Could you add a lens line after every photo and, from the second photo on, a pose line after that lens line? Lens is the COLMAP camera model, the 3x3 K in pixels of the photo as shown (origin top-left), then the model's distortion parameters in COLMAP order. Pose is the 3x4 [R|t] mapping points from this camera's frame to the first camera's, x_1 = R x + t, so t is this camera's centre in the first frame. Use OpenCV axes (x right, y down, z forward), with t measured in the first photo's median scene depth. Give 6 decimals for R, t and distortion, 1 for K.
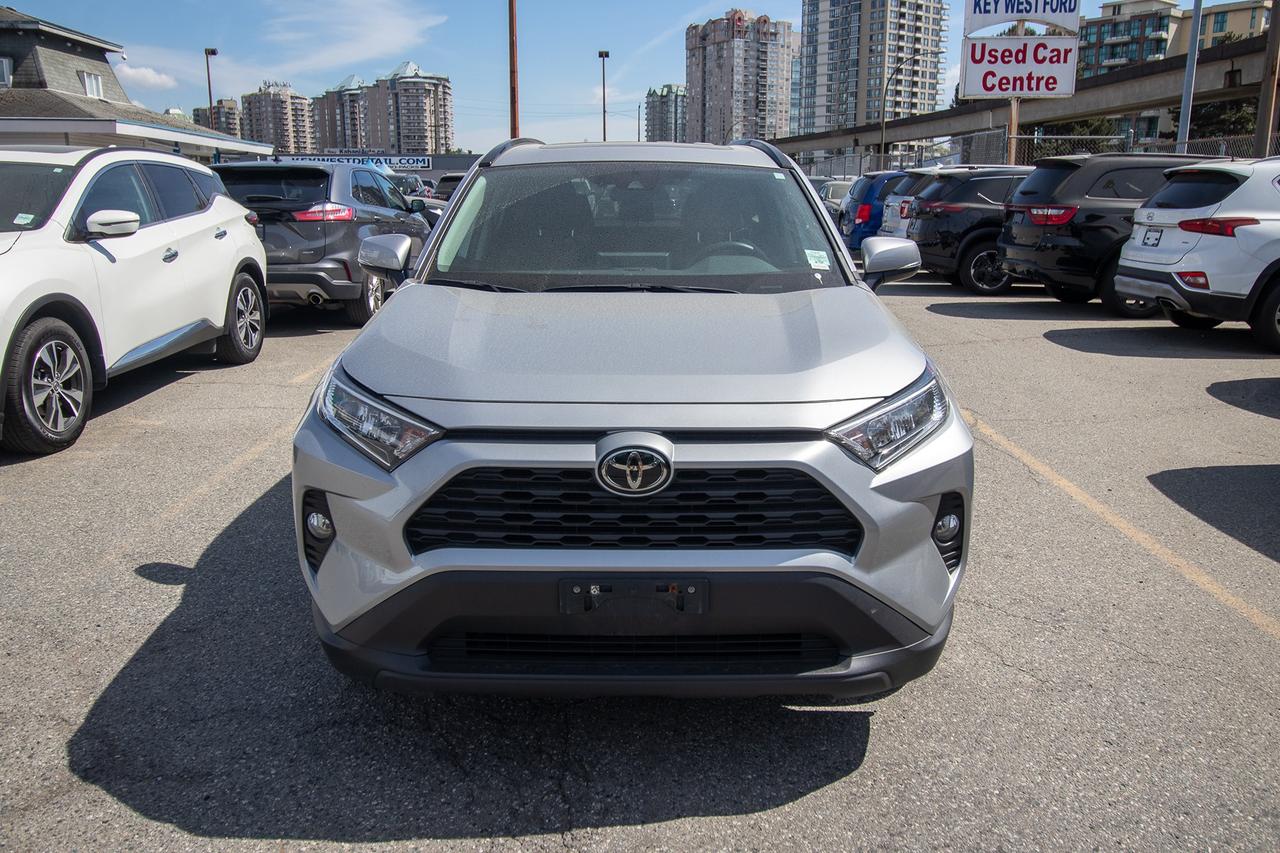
lens RADIAL K [[1013.5, 0, 631.9], [0, 1013.5, 428.2], [0, 0, 1]] dist [0.009732, -0.001524]
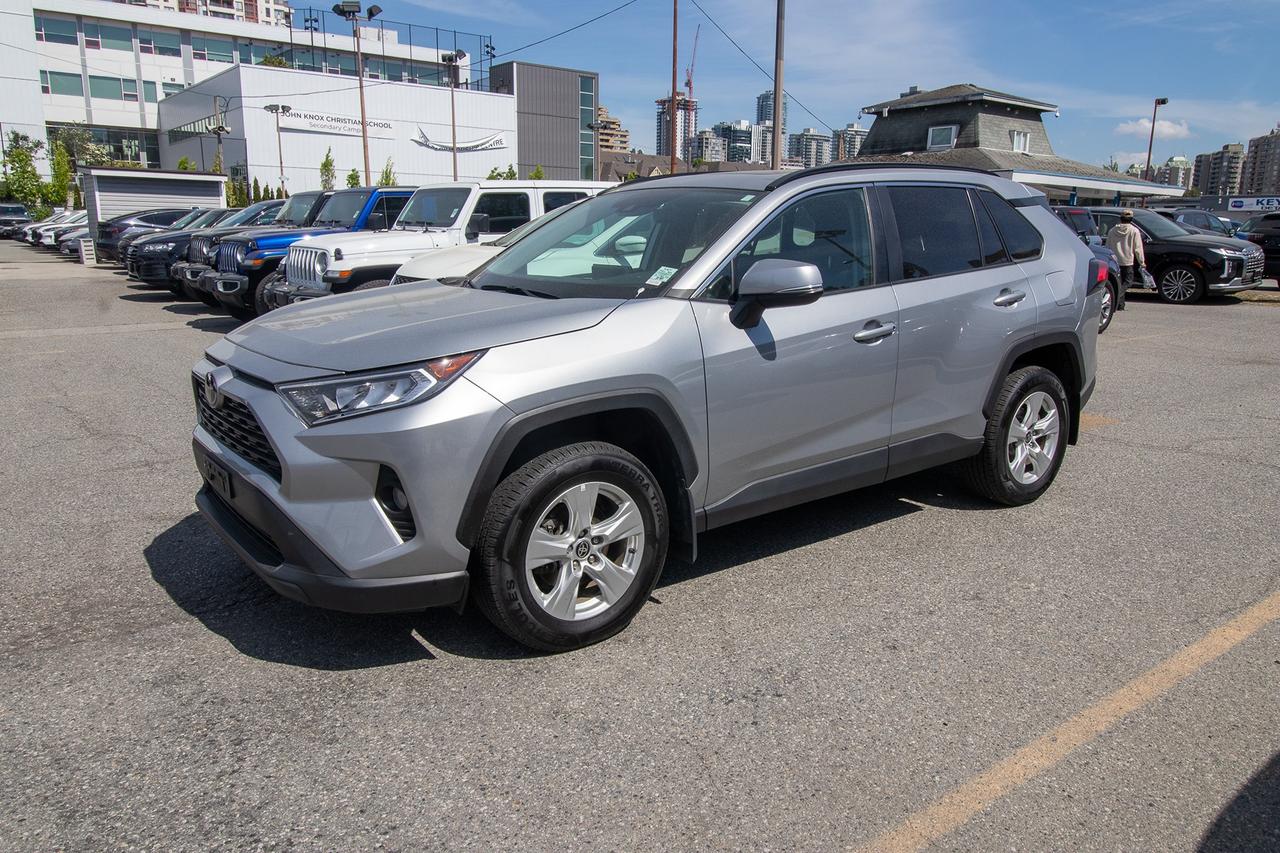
lens RADIAL K [[903.8, 0, 644.6], [0, 903.8, 423.5], [0, 0, 1]] dist [0.011298, -0.004981]
pose [[0.611713, 0.171112, -0.772352, 0.522693], [-0.187696, 0.979841, 0.068423, -0.044055], [0.768490, 0.103112, 0.631499, 0.235334]]
